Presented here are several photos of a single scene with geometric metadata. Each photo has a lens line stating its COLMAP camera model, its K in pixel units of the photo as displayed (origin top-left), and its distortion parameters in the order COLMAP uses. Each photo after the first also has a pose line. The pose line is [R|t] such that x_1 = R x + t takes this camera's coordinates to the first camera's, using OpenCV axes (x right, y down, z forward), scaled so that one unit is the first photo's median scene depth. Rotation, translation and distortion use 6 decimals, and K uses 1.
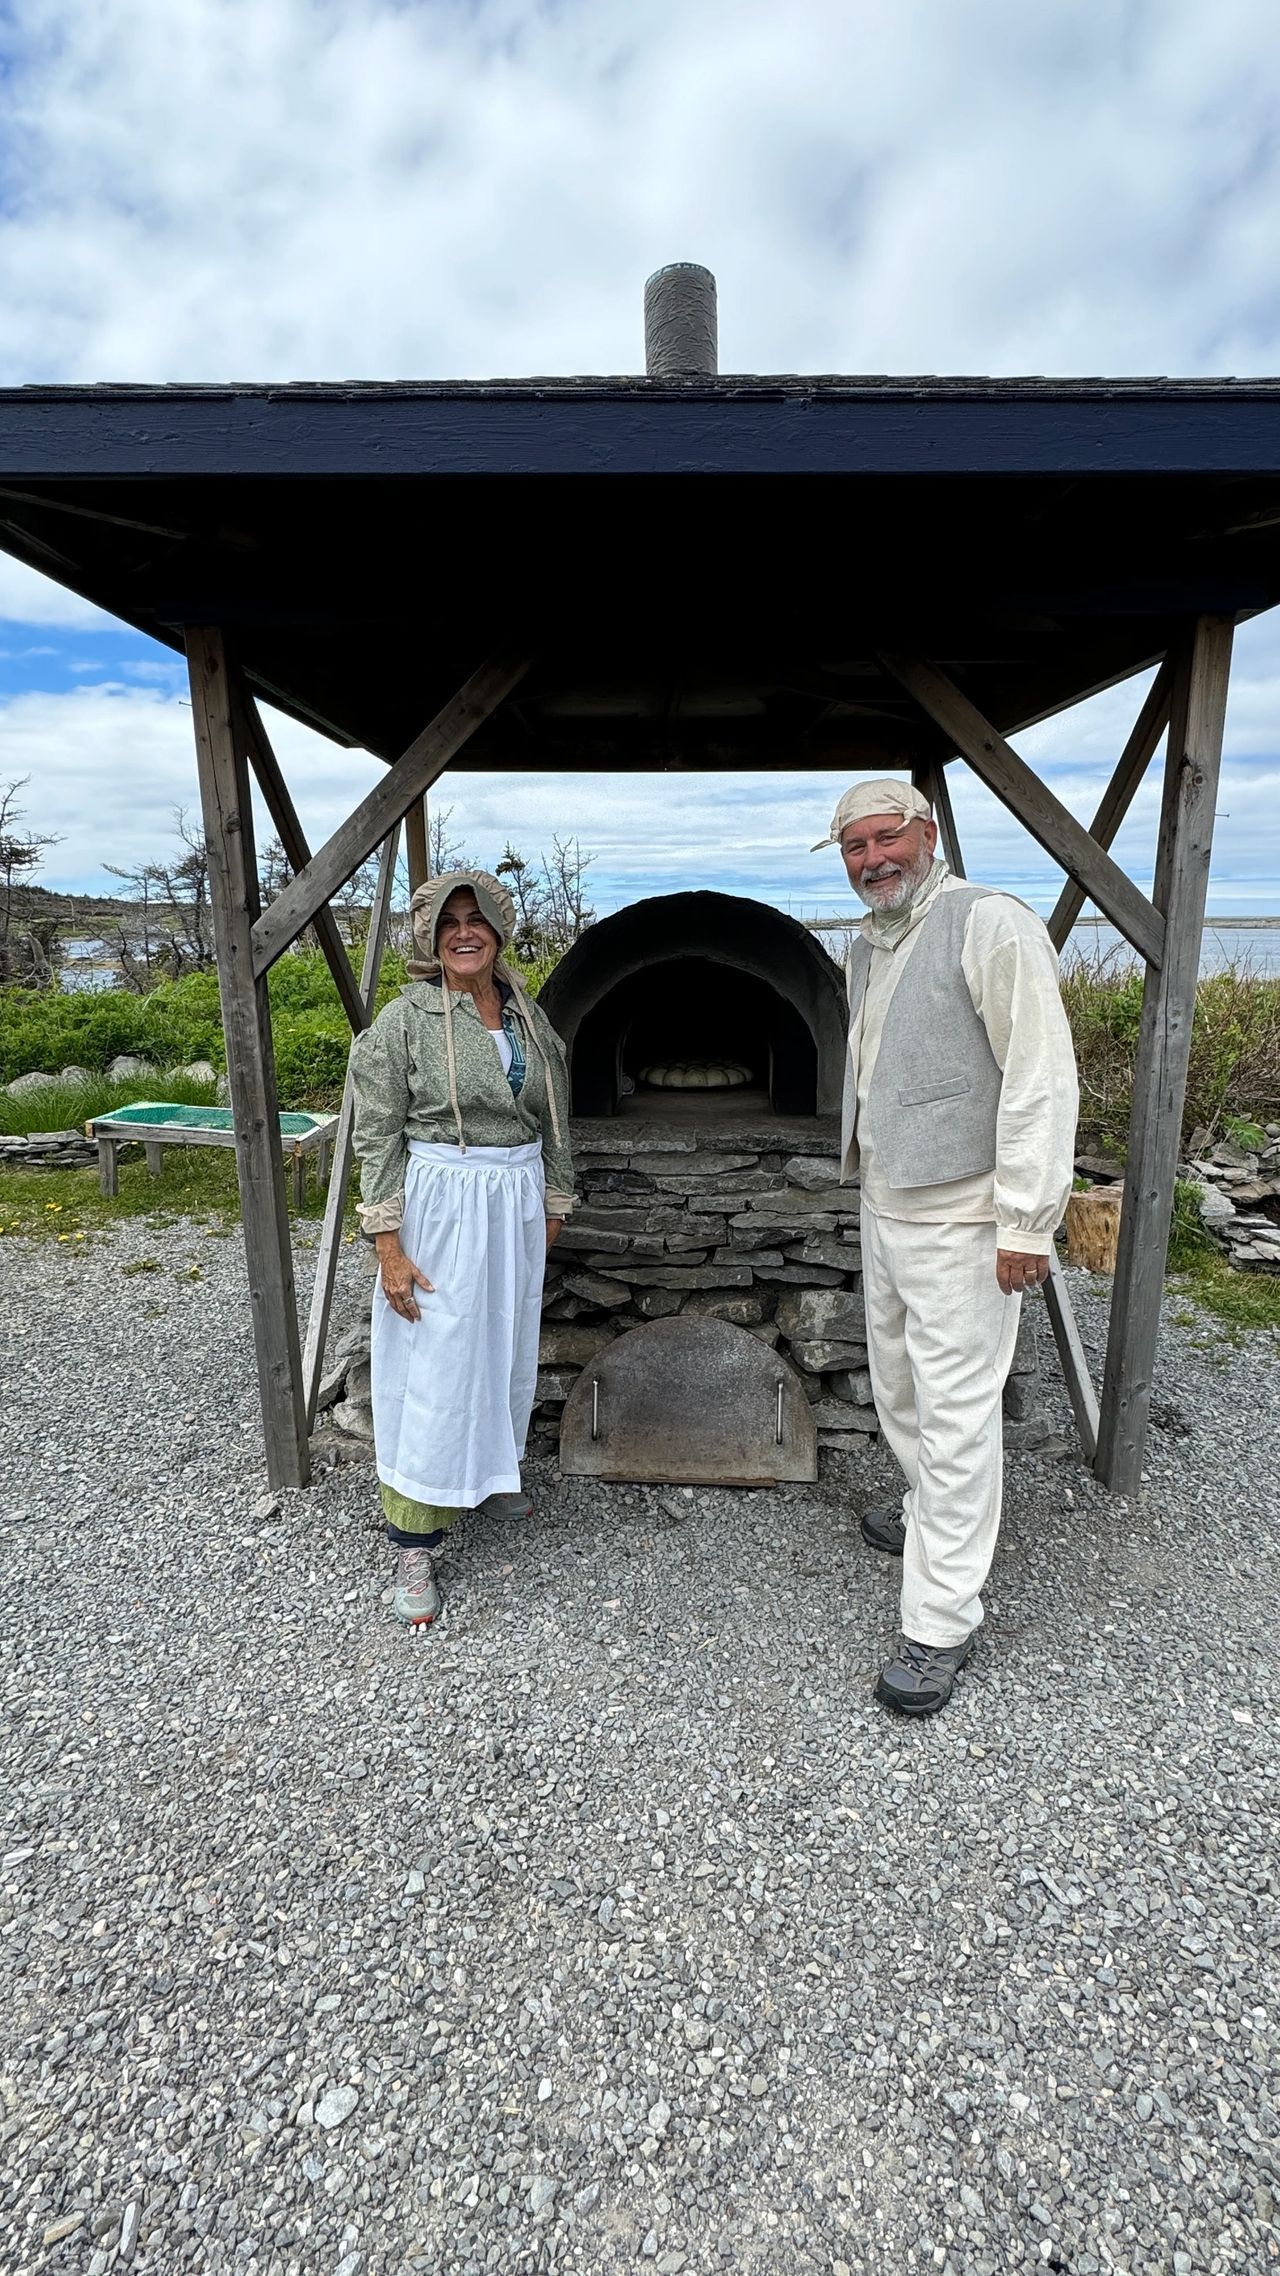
lens RADIAL K [[1008.0, 0, 641.4], [0, 1008.0, 1139.3], [0, 0, 1]] dist [0.002144, 0.001666]
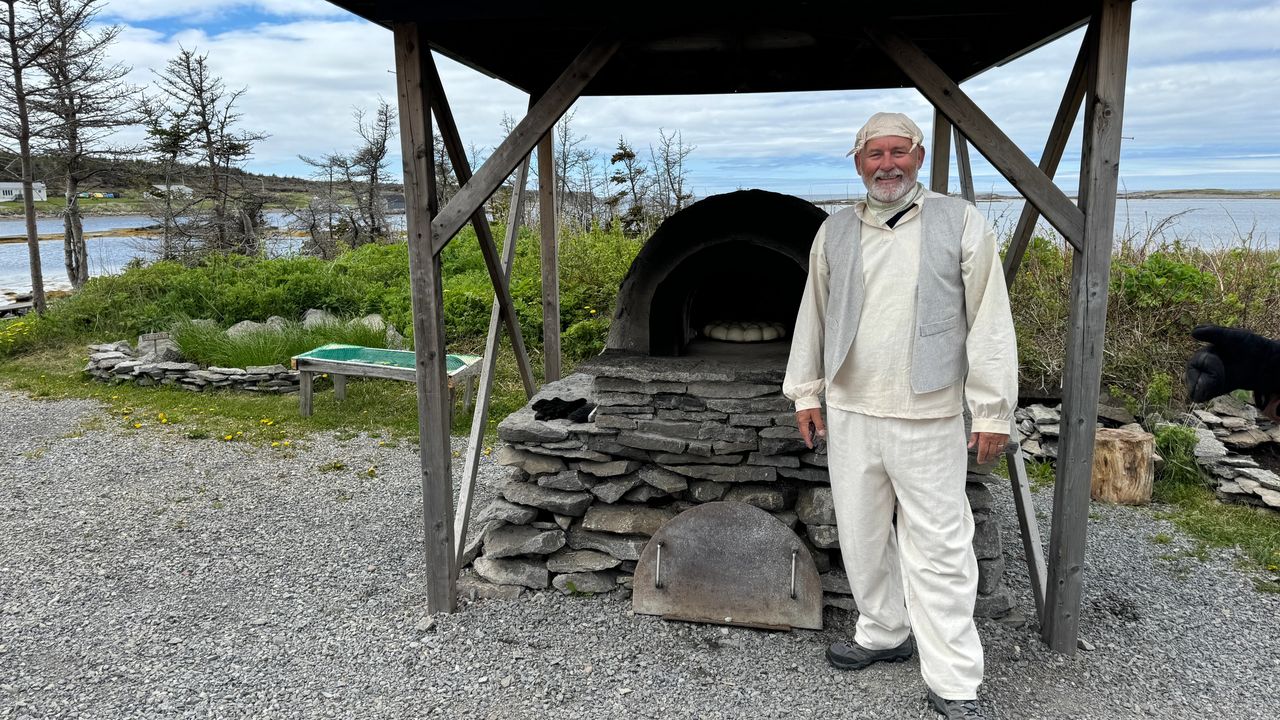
lens RADIAL K [[910.2, 0, 639.5], [0, 910.2, 364.0], [0, 0, 1]] dist [0.073753, -0.012369]
pose [[0.993299, 0.019974, -0.113833, 0.063557], [-0.023387, 0.999314, -0.028727, 0.026295], [0.113181, 0.031197, 0.993084, -0.251002]]
